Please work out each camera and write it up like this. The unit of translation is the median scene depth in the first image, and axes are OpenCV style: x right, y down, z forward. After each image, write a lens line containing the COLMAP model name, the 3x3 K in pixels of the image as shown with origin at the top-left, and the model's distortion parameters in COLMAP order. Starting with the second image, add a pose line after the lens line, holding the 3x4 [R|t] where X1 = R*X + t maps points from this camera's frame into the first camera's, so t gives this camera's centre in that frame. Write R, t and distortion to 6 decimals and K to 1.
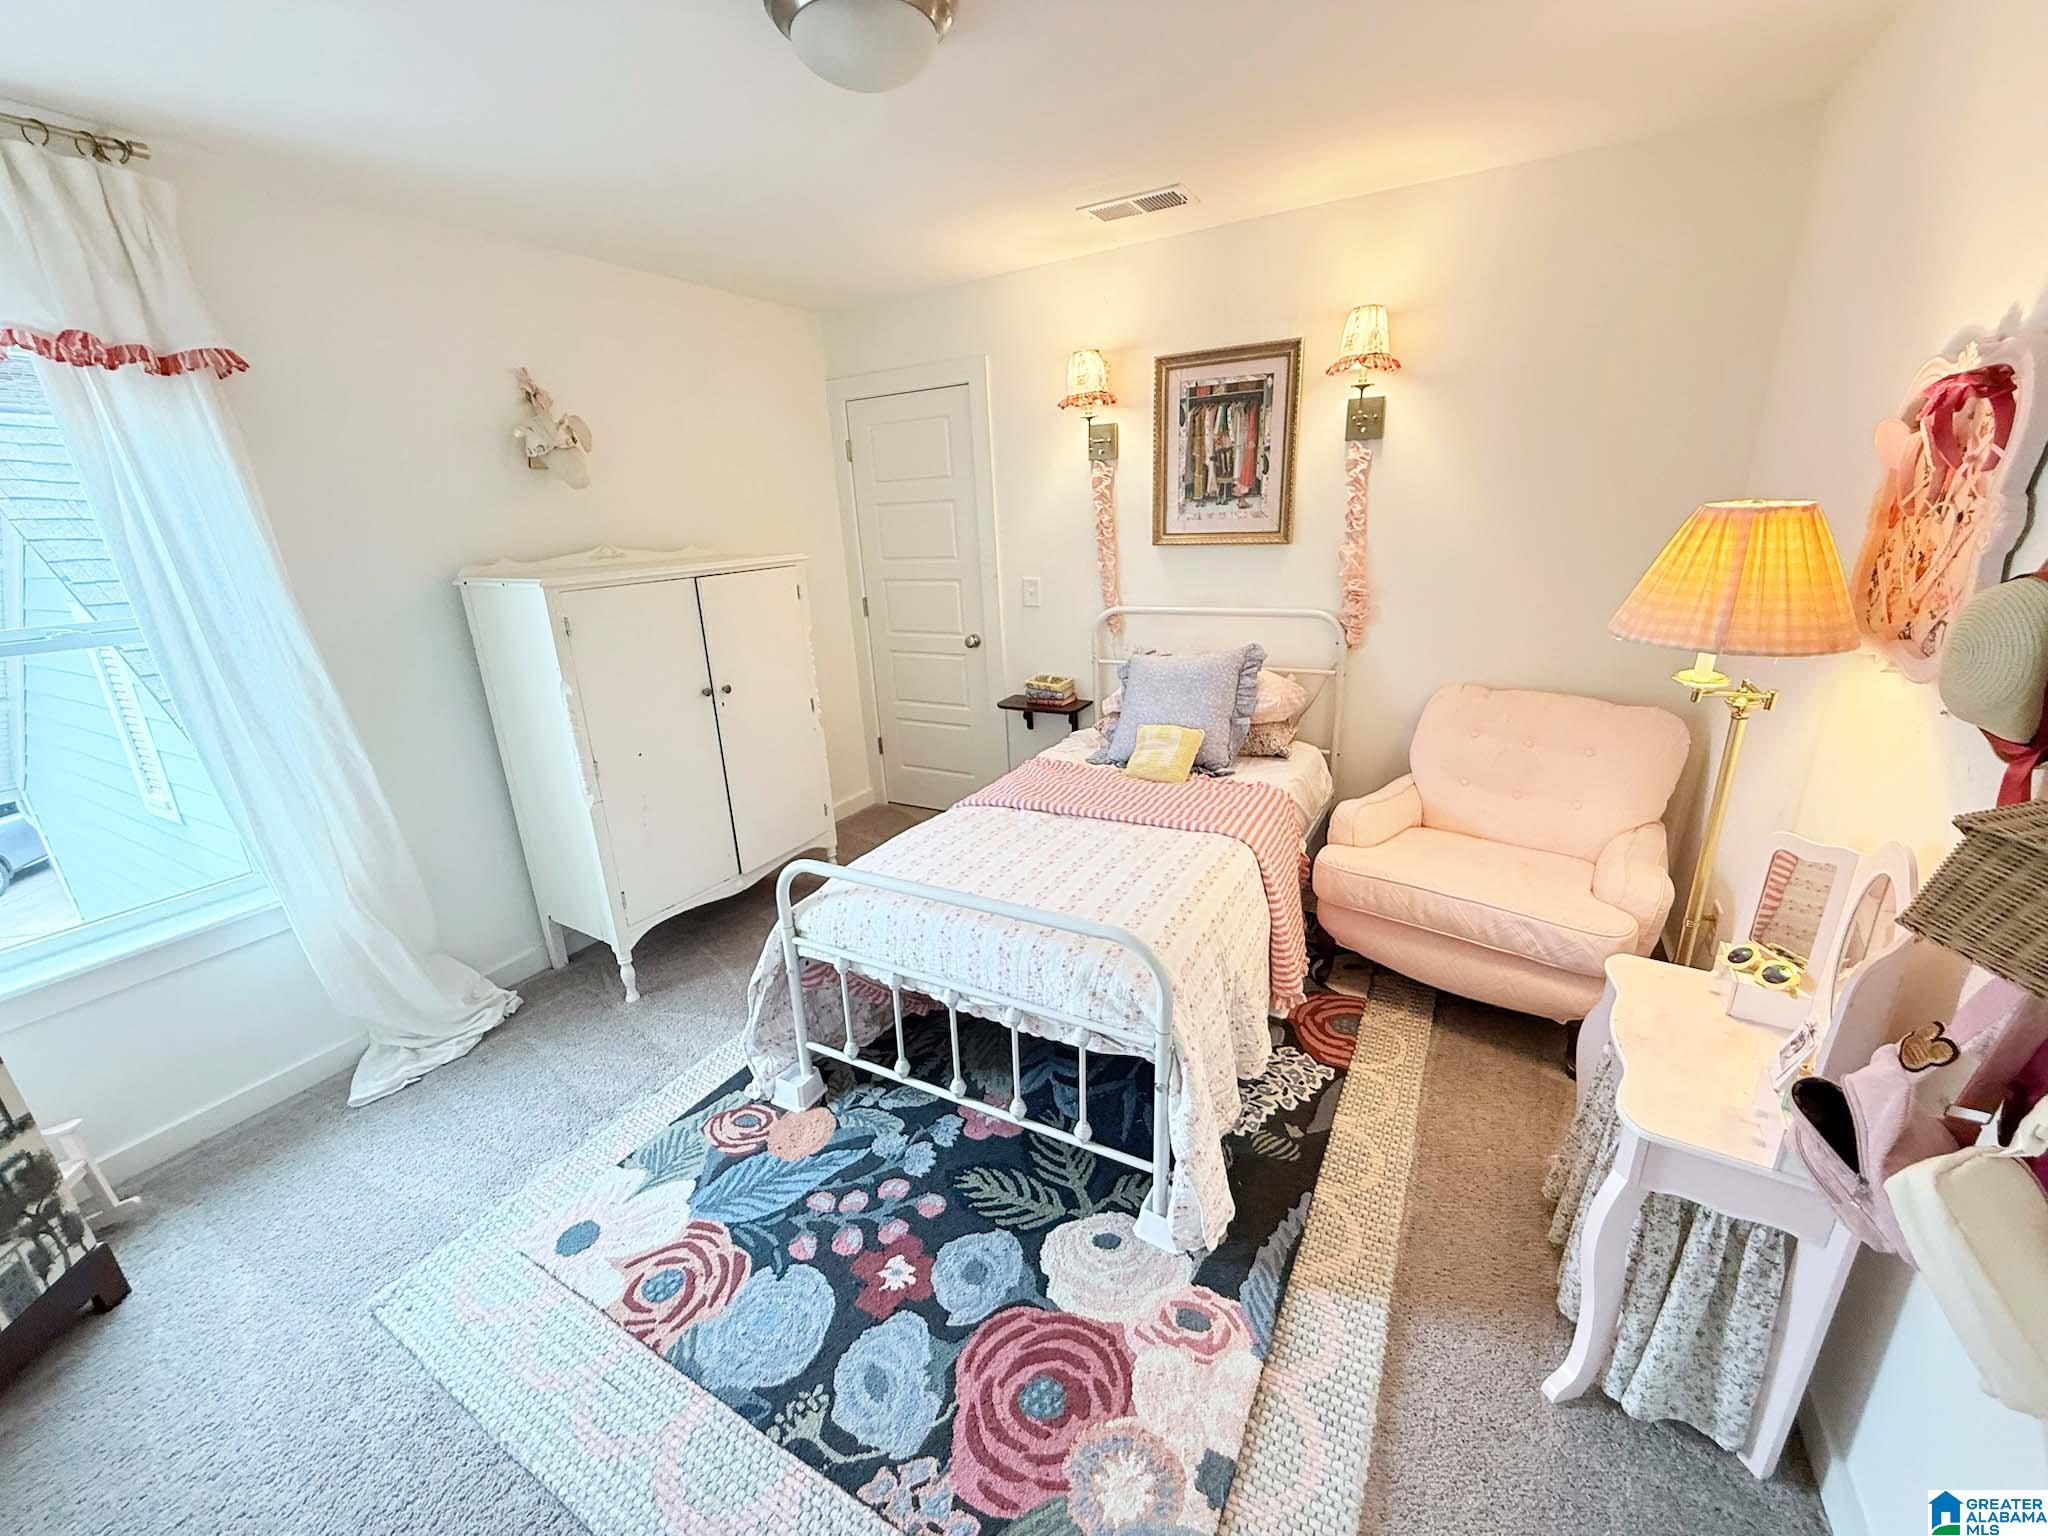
lens RADIAL K [[816.3, 0, 1019.0], [0, 816.3, 766.5], [0, 0, 1]] dist [-0.001377, 0.000259]
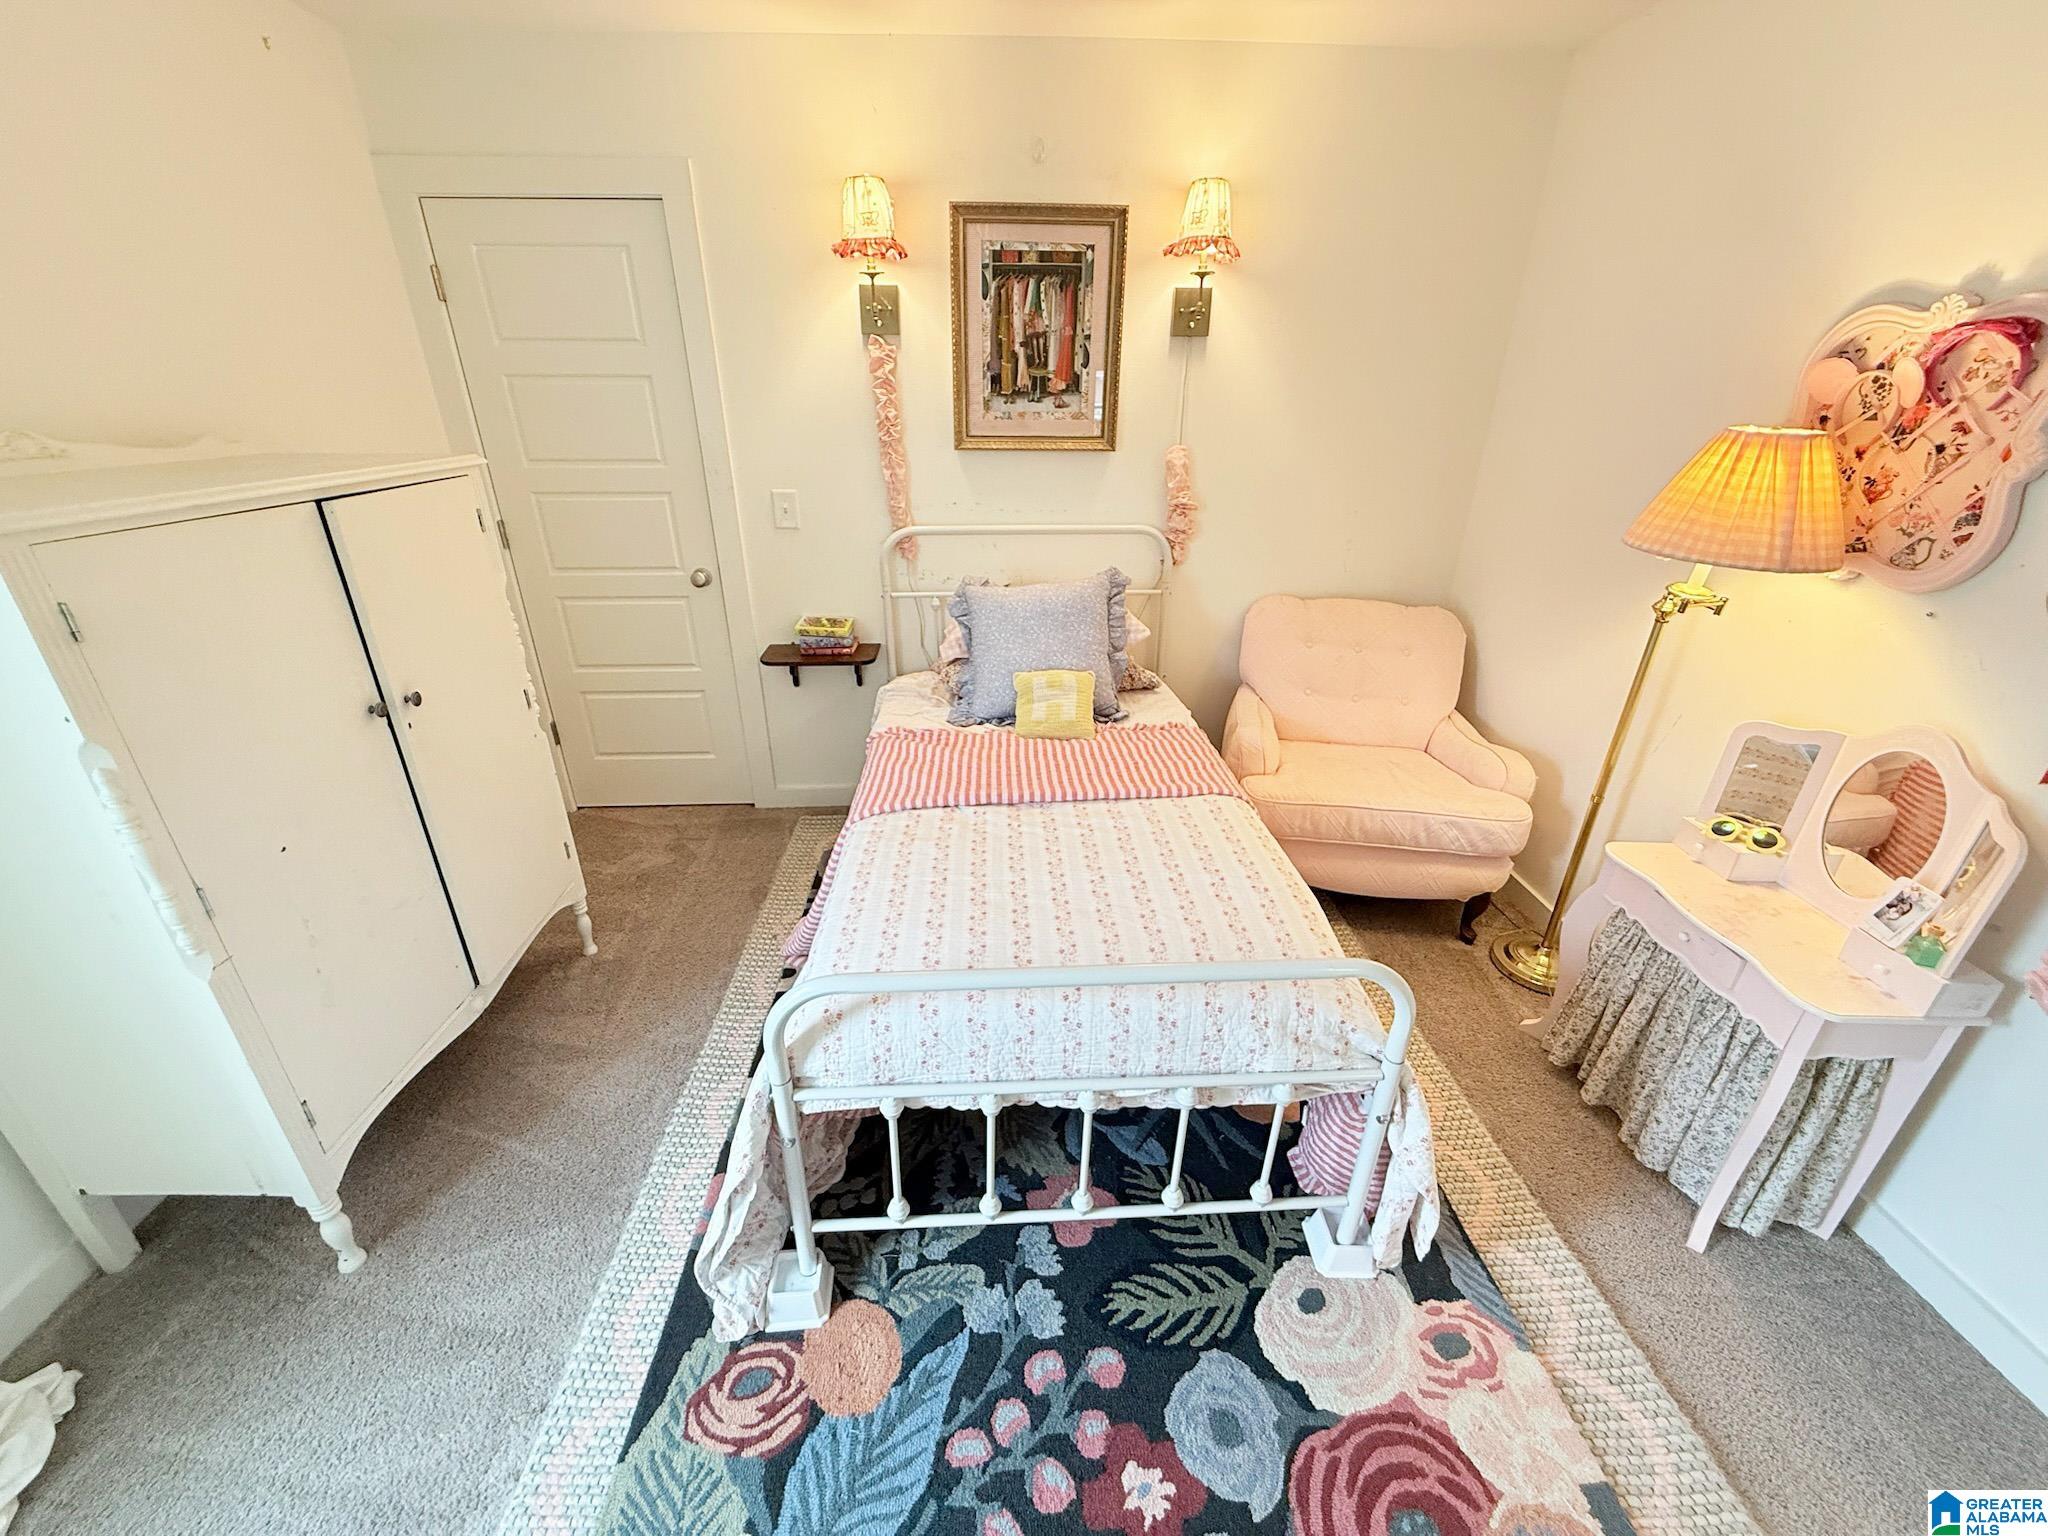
lens RADIAL K [[816.3, 0, 1019.0], [0, 816.3, 766.5], [0, 0, 1]] dist [-0.001377, 0.000259]
pose [[0.845004, -0.178810, 0.503979, -0.392097], [0.120654, 0.981889, 0.146073, -0.106893], [-0.520971, -0.062625, 0.851274, 0.377531]]
